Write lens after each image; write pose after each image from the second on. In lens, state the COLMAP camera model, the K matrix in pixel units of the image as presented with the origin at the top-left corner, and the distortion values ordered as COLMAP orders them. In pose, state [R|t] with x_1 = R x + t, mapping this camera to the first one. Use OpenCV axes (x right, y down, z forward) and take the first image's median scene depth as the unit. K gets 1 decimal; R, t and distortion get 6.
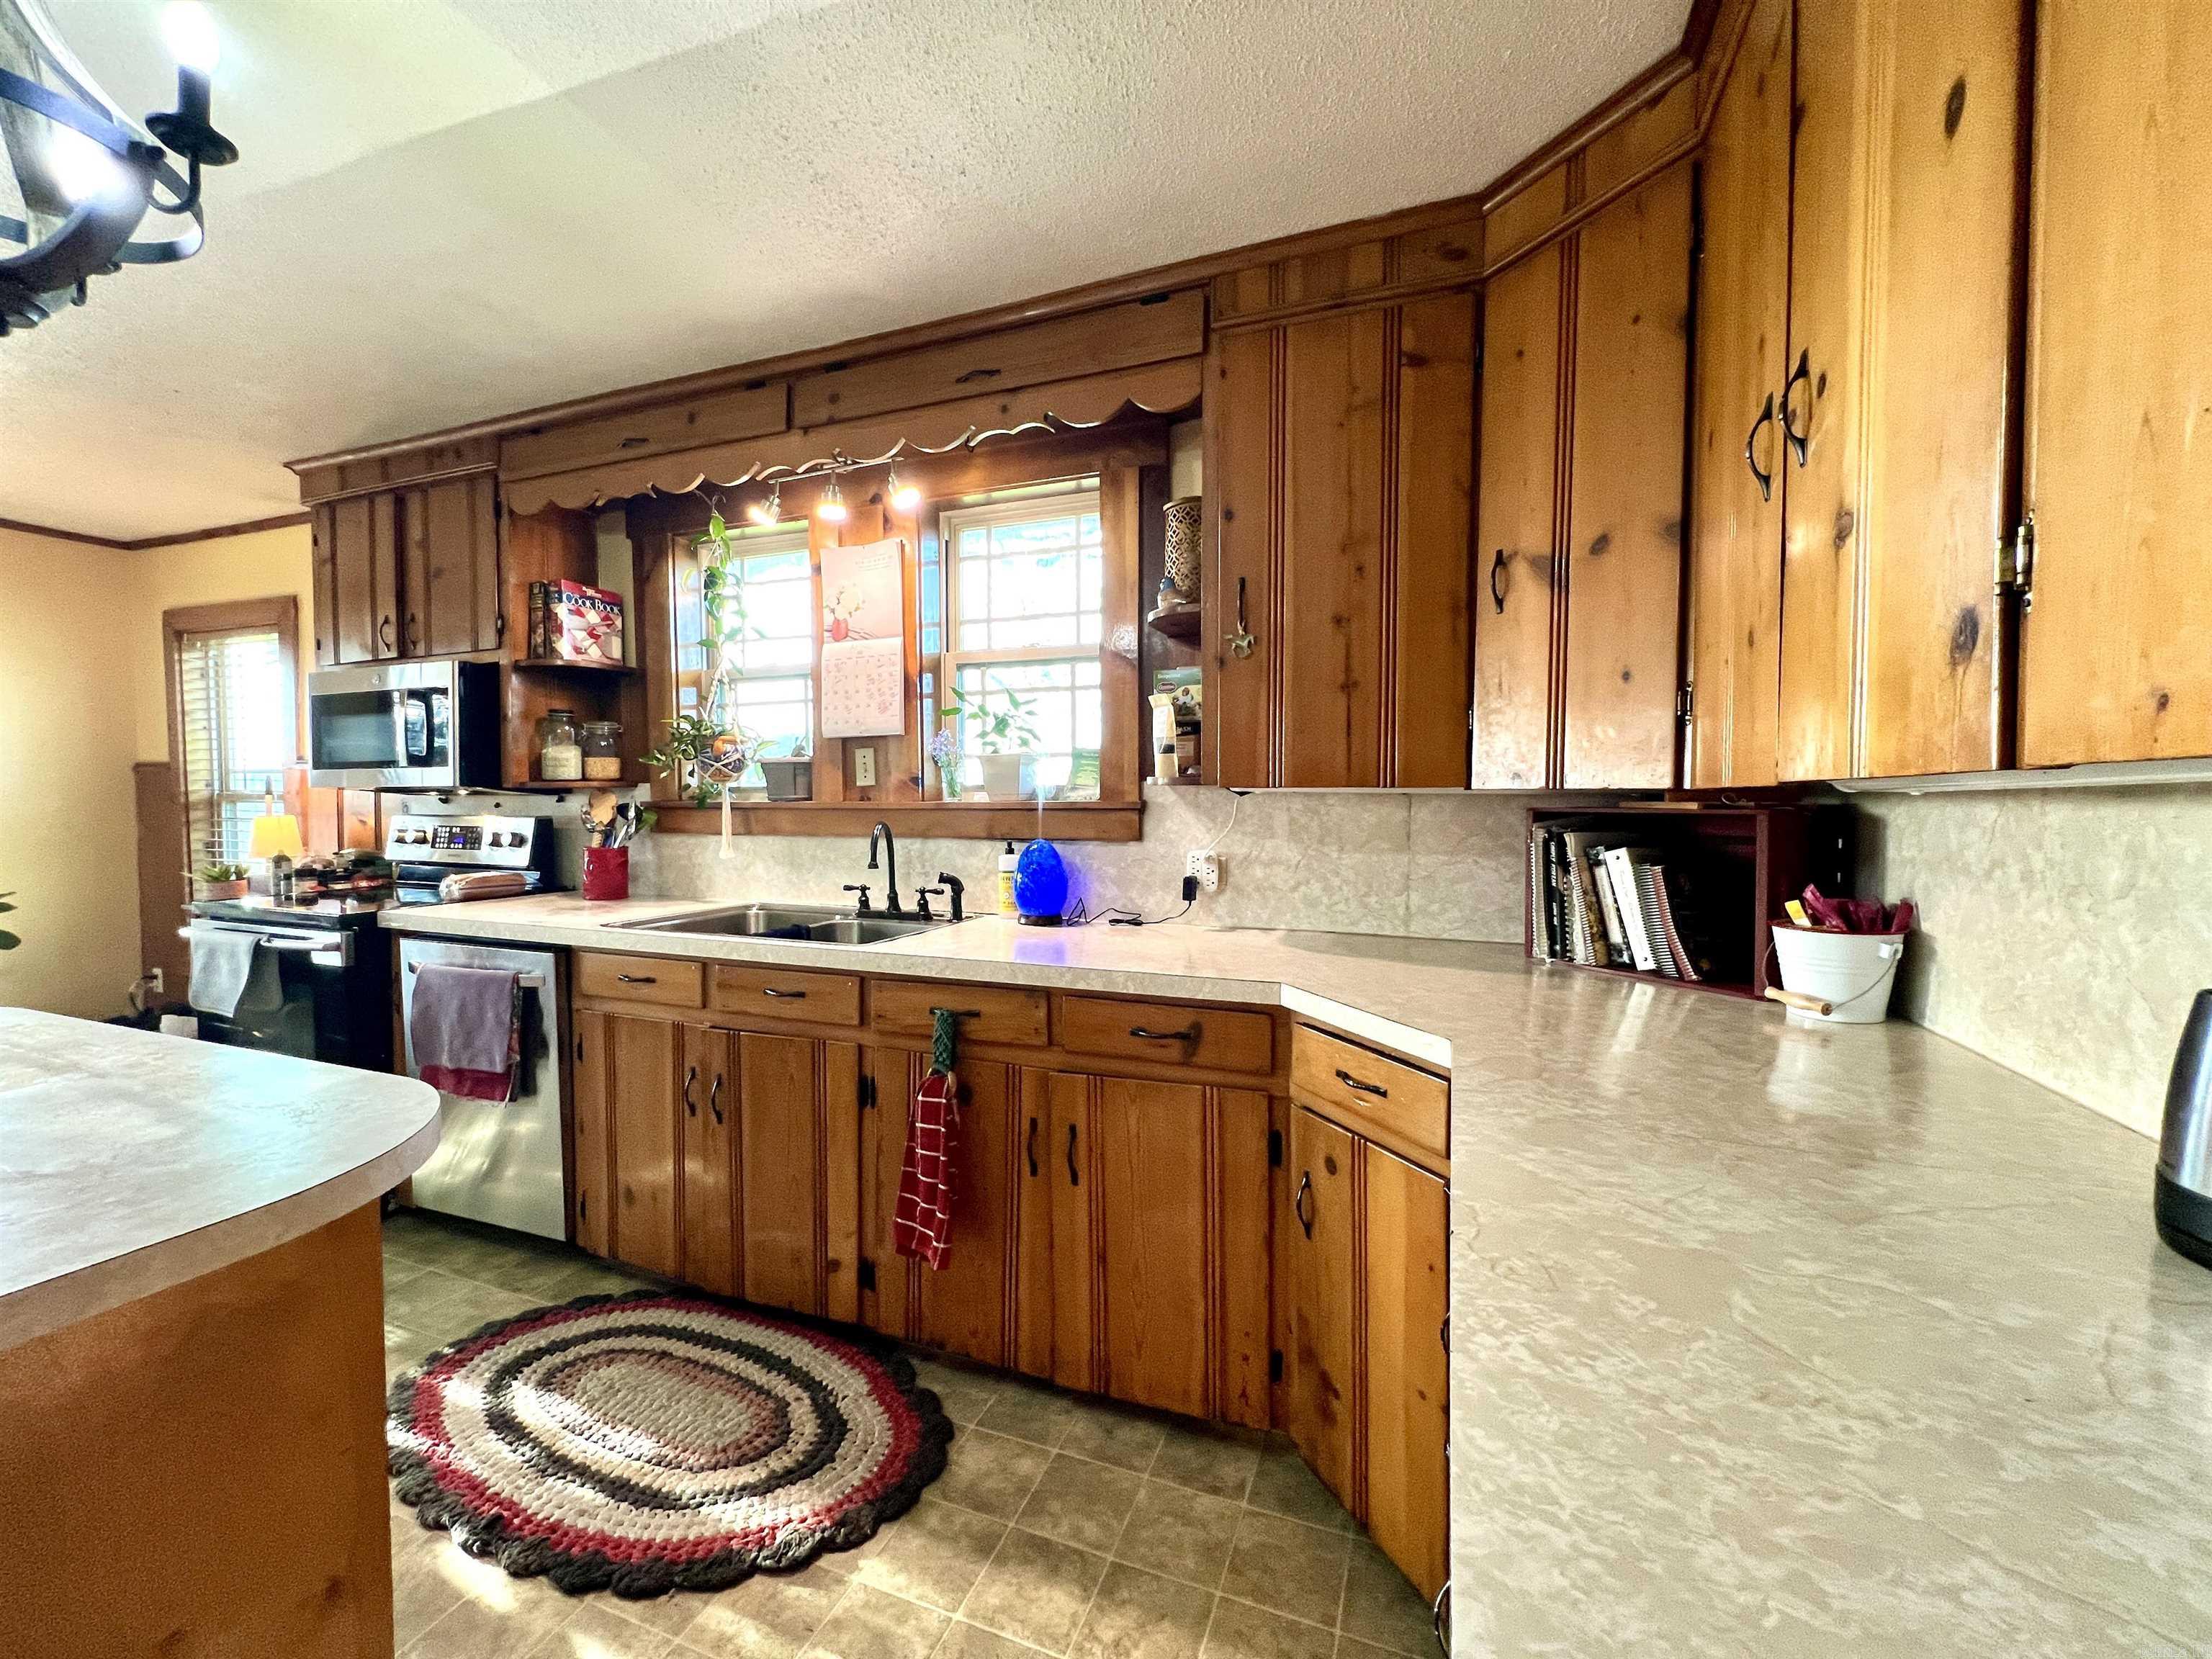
lens RADIAL K [[883.1, 0, 1108.3], [0, 883.1, 829.9], [0, 0, 1]] dist [0.000079, -0.000347]
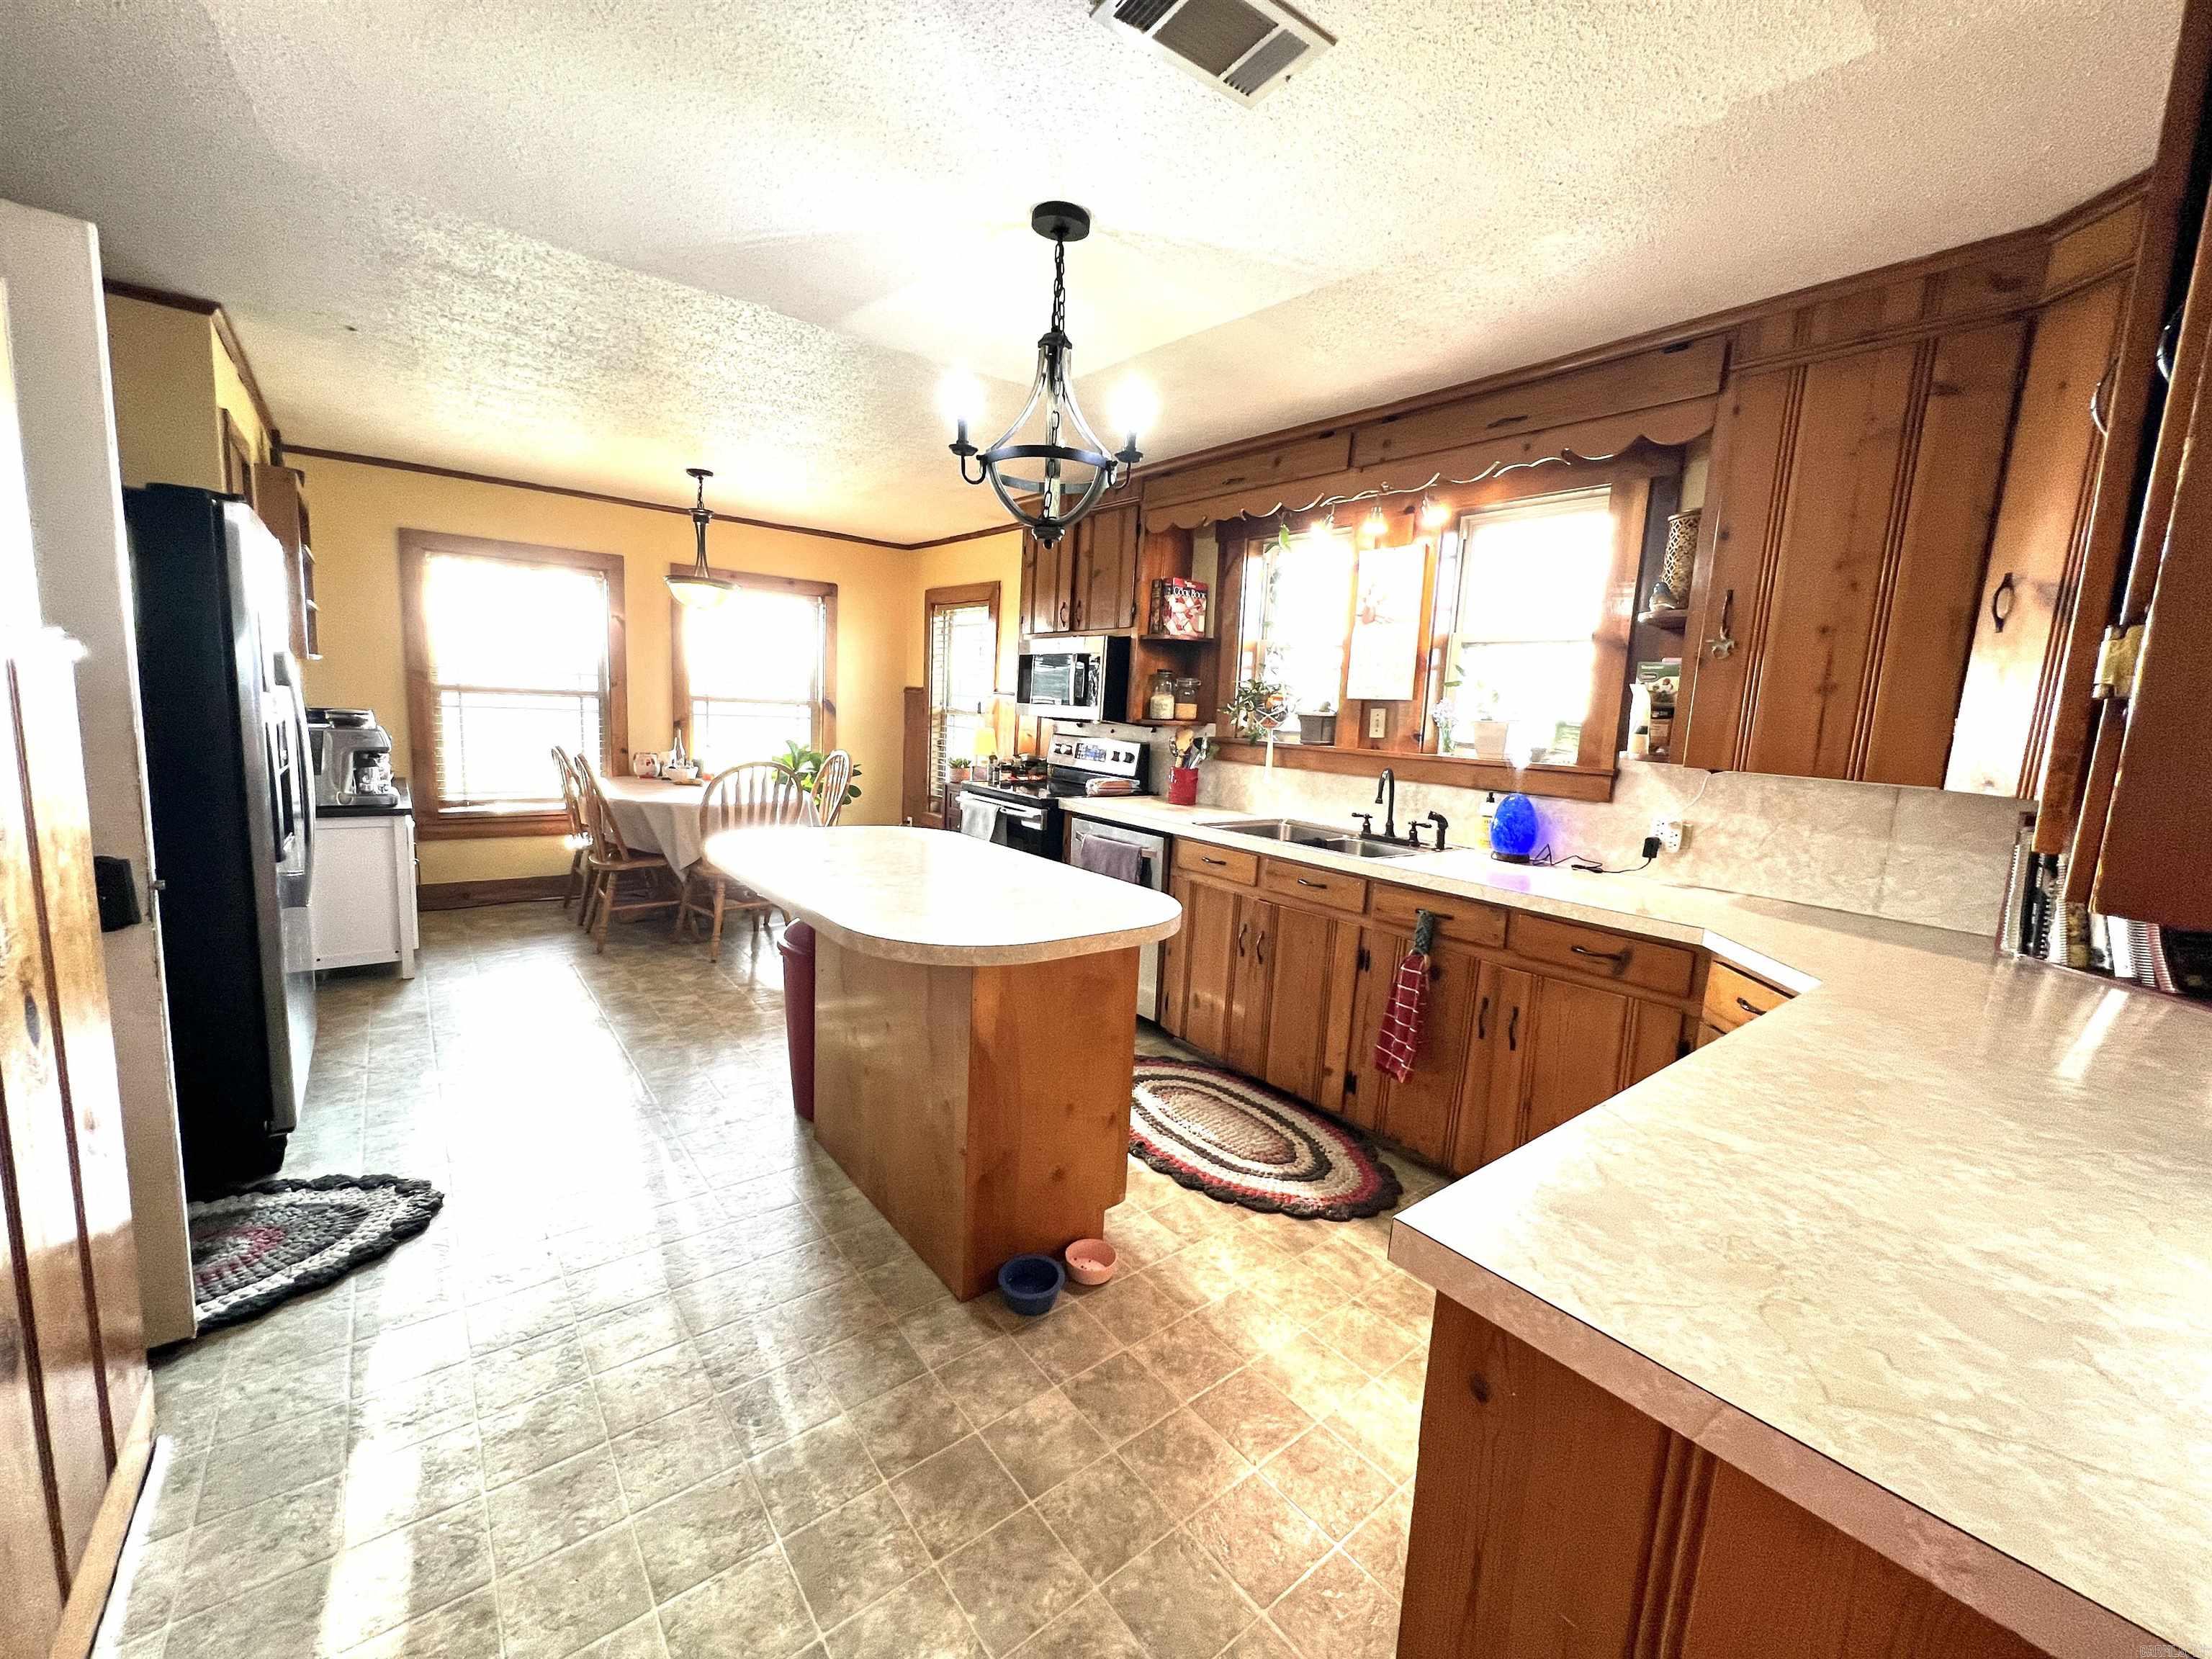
lens RADIAL K [[883.1, 0, 1109.5], [0, 883.1, 829.4], [0, 0, 1]] dist [0.000079, -0.000347]
pose [[0.863914, 0.114518, -0.490447, 0.045972], [-0.070791, 0.991749, 0.106873, -0.034334], [0.498639, -0.057610, 0.864893, -0.400152]]
